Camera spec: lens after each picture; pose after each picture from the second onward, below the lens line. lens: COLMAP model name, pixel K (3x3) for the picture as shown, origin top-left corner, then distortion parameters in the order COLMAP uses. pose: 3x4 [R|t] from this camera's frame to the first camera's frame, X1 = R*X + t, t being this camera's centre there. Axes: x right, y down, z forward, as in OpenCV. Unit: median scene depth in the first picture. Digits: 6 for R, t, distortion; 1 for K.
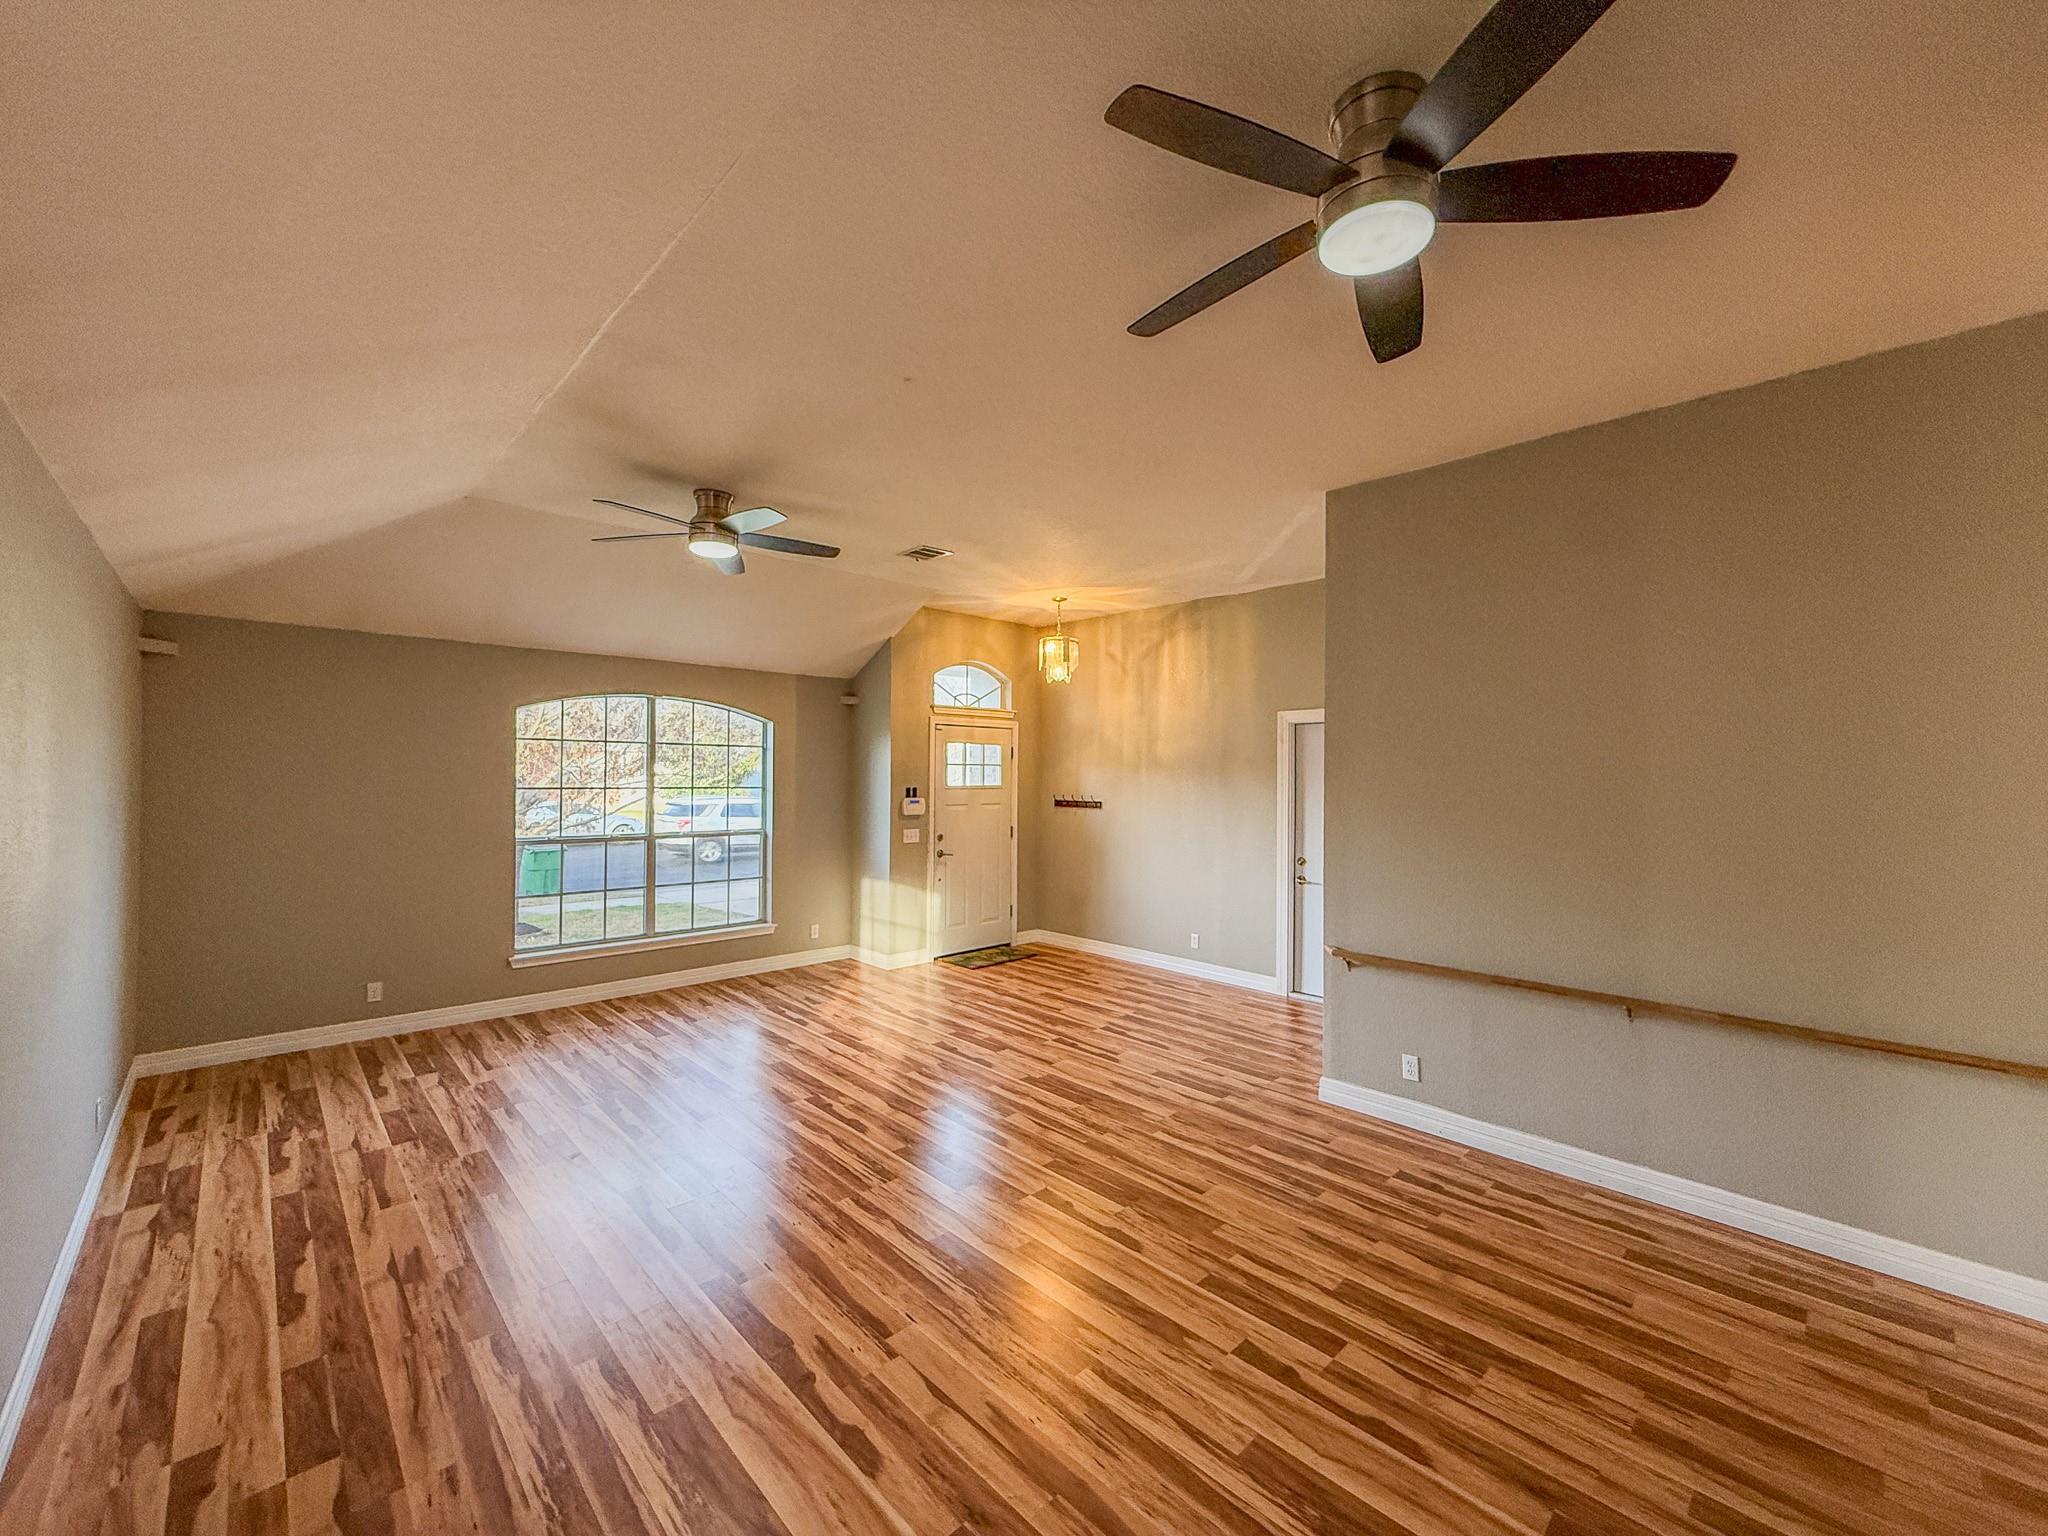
lens RADIAL K [[816.2, 0, 1015.0], [0, 816.2, 777.0], [0, 0, 1]] dist [-0.000815, 0.000364]
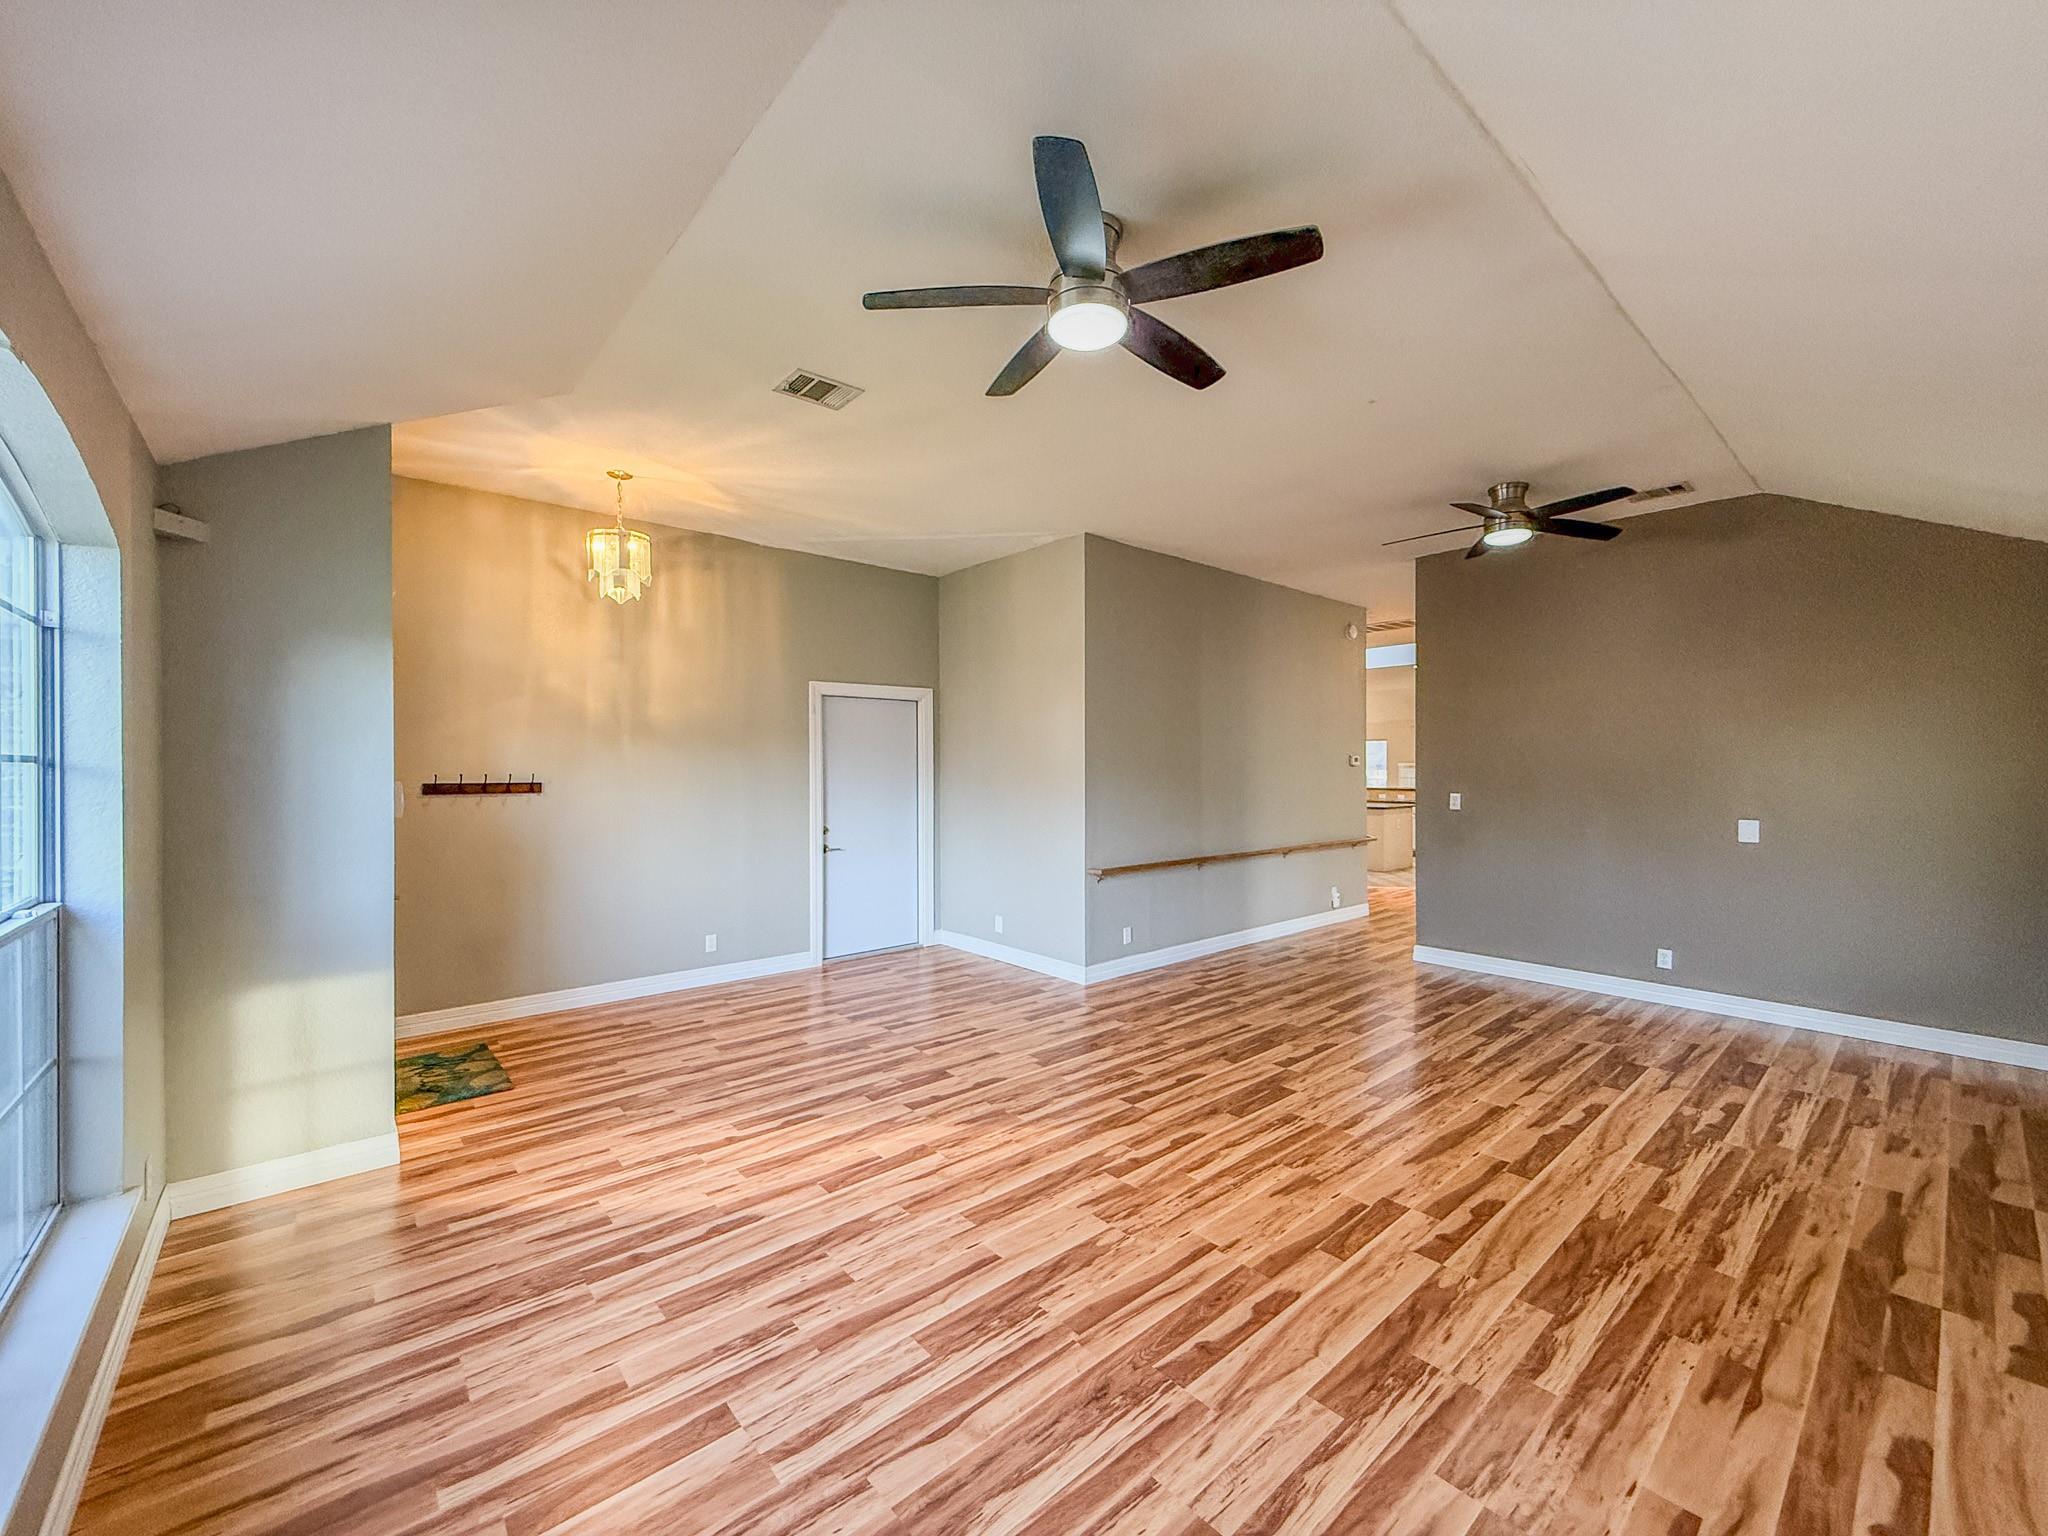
lens RADIAL K [[816.2, 0, 1022.1], [0, 816.2, 787.6], [0, 0, 1]] dist [-0.000815, 0.000364]
pose [[0.045407, -0.034953, 0.998357, -1.077070], [0.004861, 0.999384, 0.034768, 0.025295], [-0.998957, 0.003275, 0.045549, 1.162827]]
